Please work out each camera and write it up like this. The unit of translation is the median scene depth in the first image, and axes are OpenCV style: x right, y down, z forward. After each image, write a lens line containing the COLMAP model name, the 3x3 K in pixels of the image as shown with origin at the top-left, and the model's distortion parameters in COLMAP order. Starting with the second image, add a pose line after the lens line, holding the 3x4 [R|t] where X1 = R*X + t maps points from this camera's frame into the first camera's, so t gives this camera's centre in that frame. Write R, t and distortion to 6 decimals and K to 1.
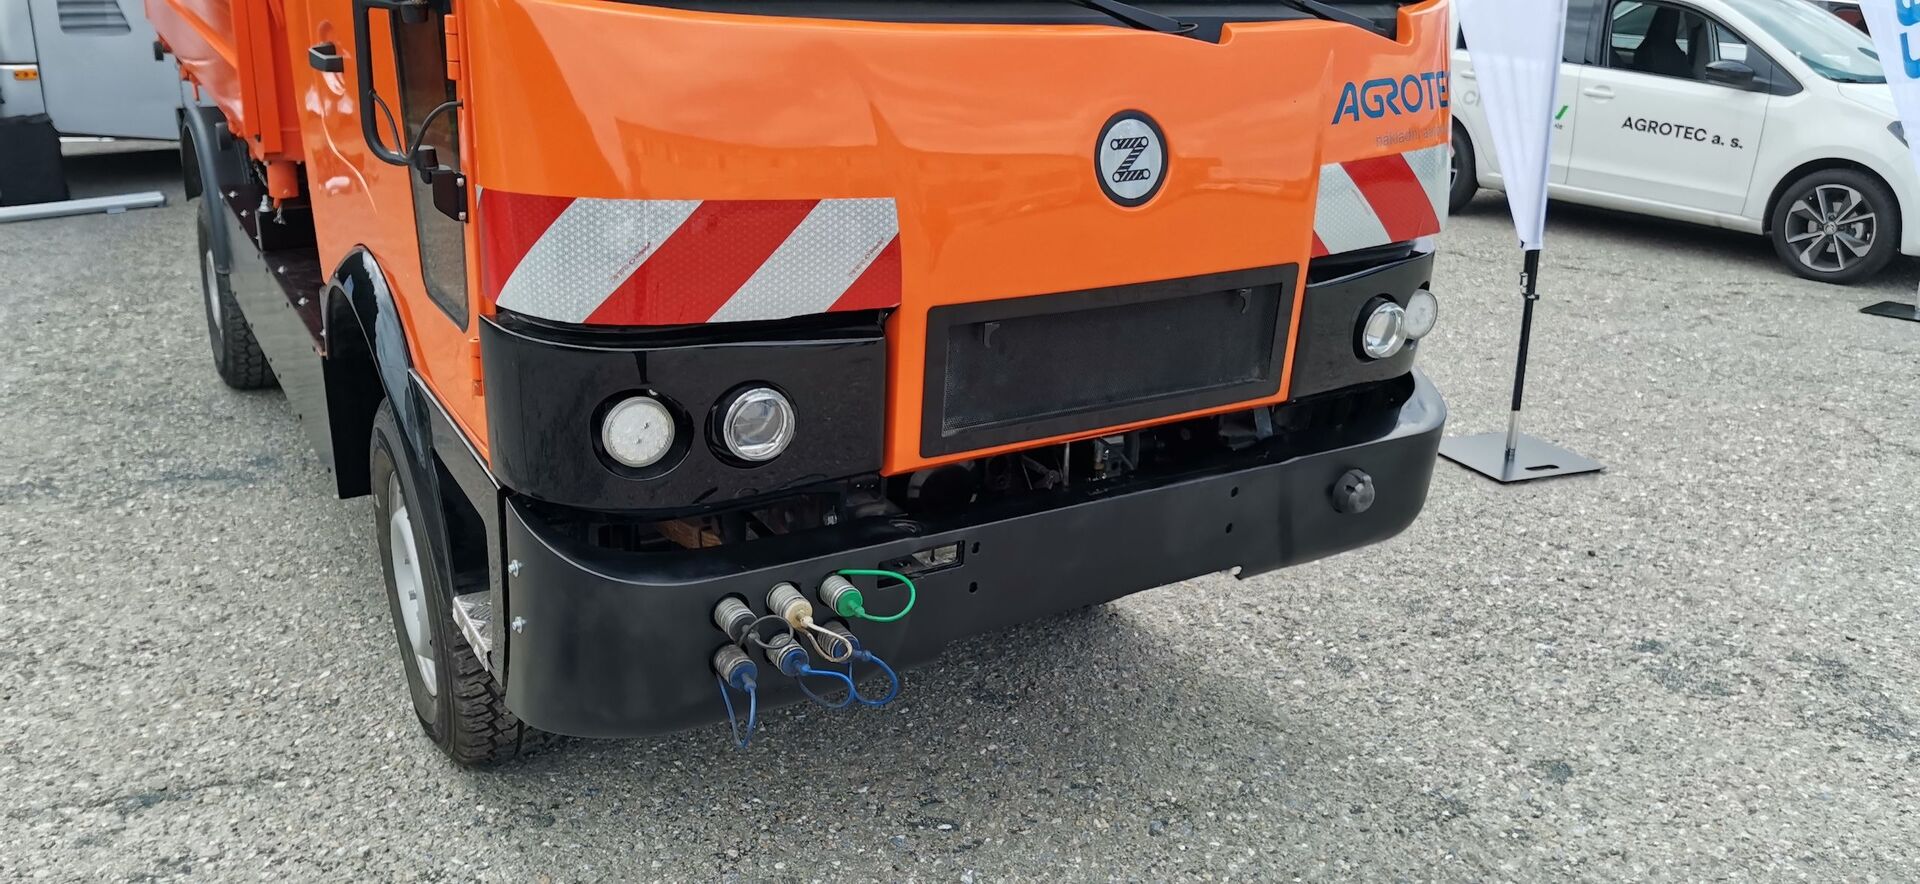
lens RADIAL K [[1455.5, 0, 948.4], [0, 1455.5, 442.0], [0, 0, 1]] dist [0.048489, -0.136312]
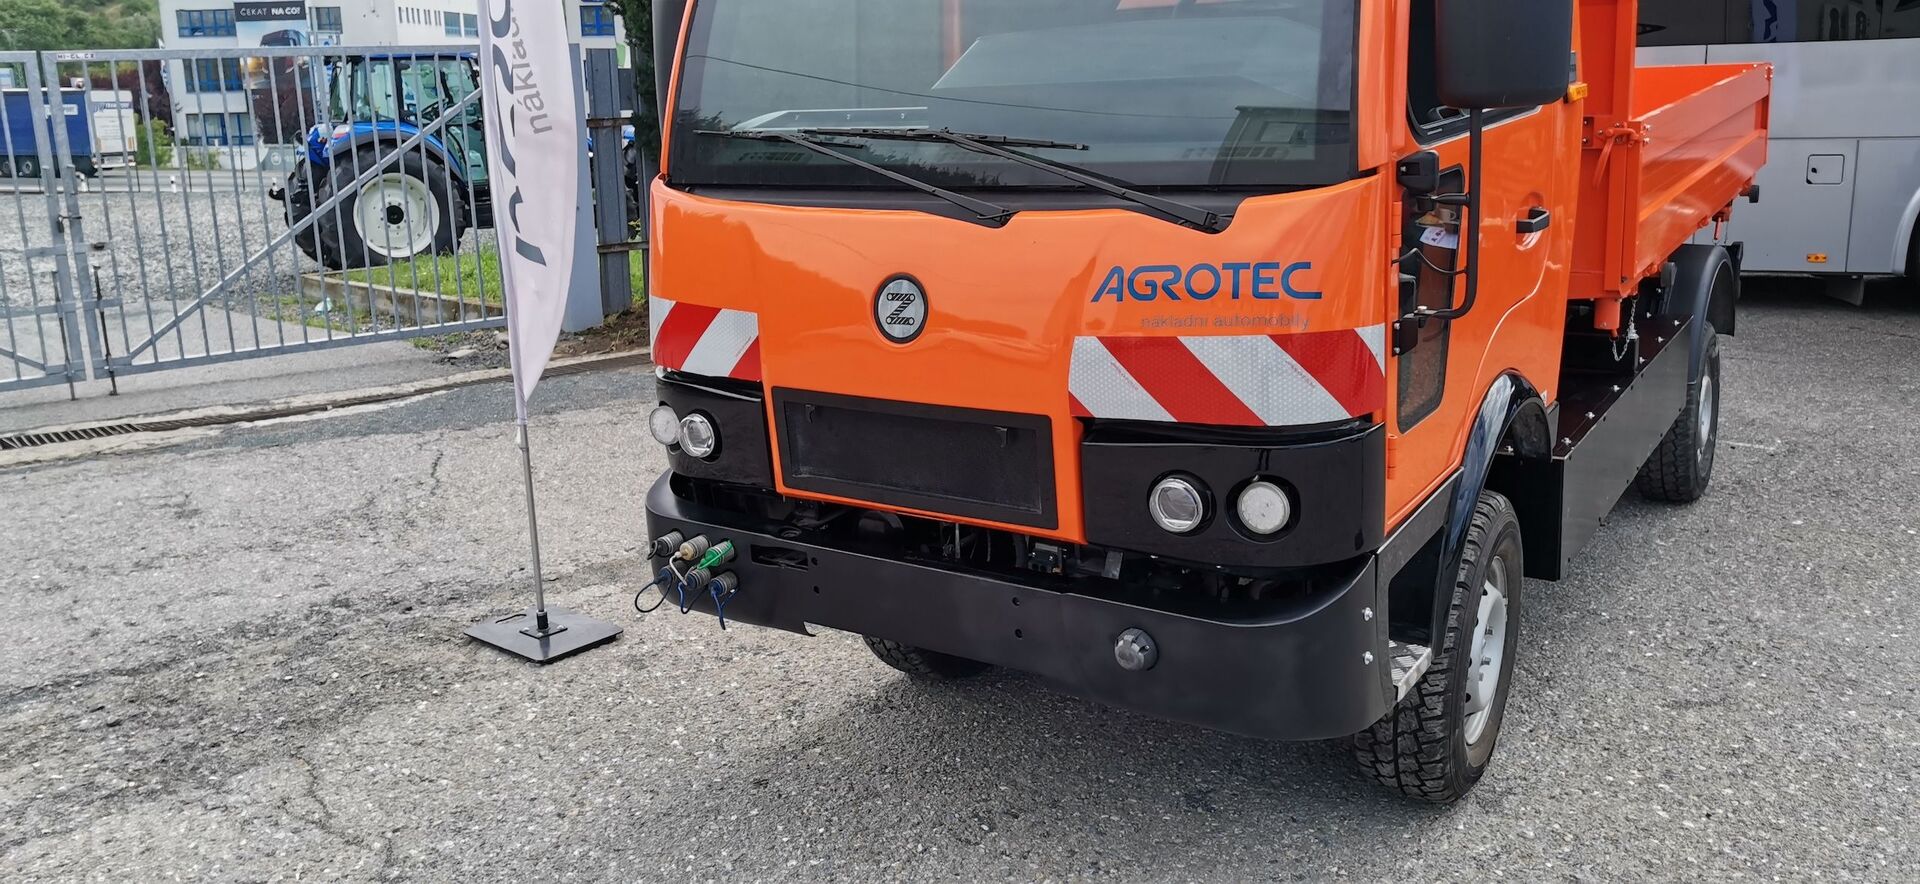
lens RADIAL K [[1446.9, 0, 963.4], [0, 1446.9, 458.2], [0, 0, 1]] dist [0.117436, -0.256728]
pose [[0.389530, 0.186412, -0.901951, 1.227198], [-0.244562, 0.965082, 0.093840, -0.178399], [0.887950, 0.184030, 0.421518, 0.456568]]
